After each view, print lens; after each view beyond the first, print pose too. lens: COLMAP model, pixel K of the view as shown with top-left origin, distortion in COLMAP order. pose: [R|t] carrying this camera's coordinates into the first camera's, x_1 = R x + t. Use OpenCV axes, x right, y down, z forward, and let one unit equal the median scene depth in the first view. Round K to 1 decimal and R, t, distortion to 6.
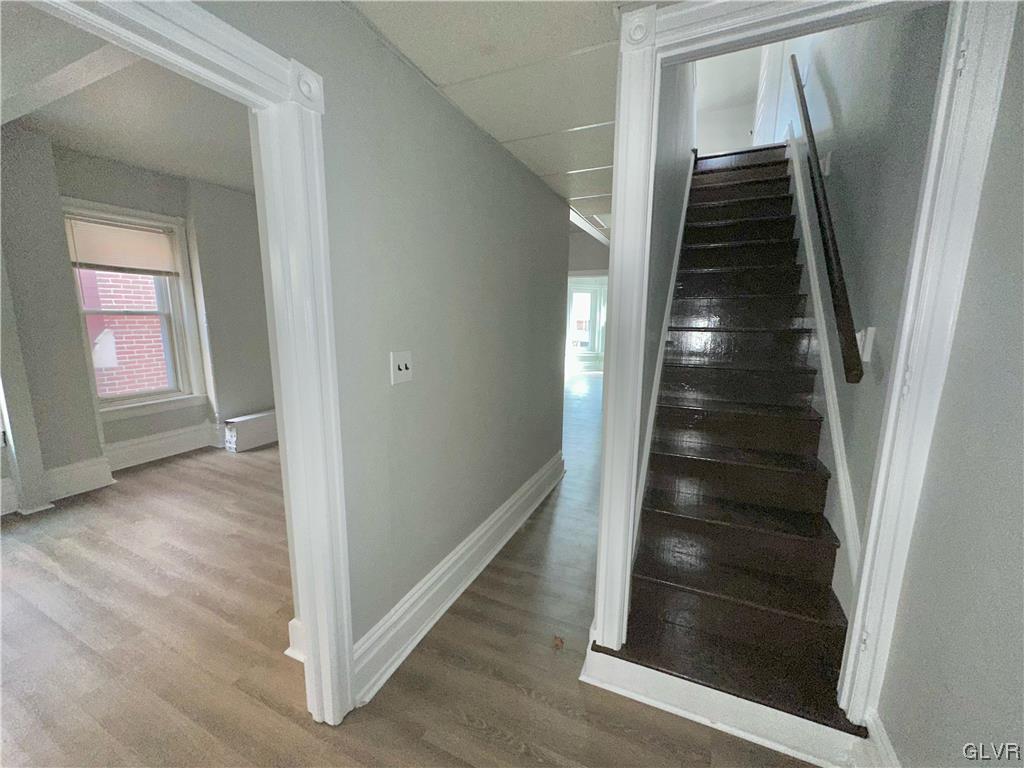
lens RADIAL K [[409.6, 0, 512.0], [0, 409.6, 384.0], [0, 0, 1]] dist [-0.000922, 0.000278]
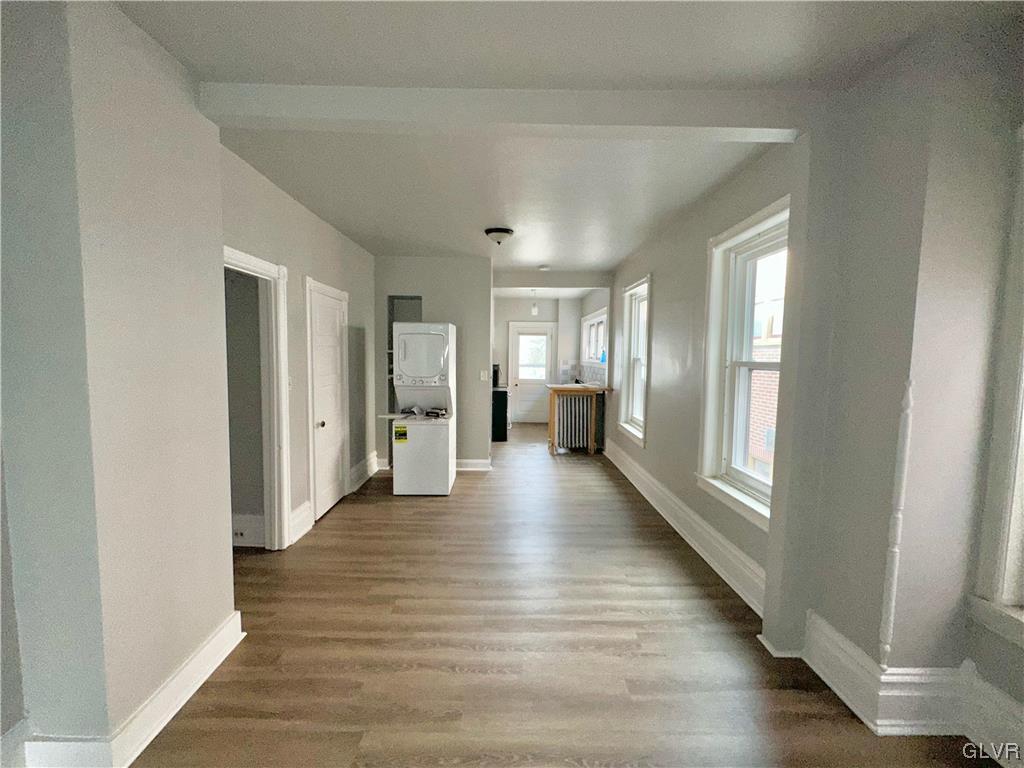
lens RADIAL K [[409.6, 0, 512.0], [0, 409.6, 384.0], [0, 0, 1]] dist [-0.000922, 0.000278]
pose [[-0.905393, 0.010482, -0.424445, -0.517464], [-0.086986, 0.973910, 0.209603, -0.281661], [0.415568, 0.226694, -0.880859, 1.534426]]
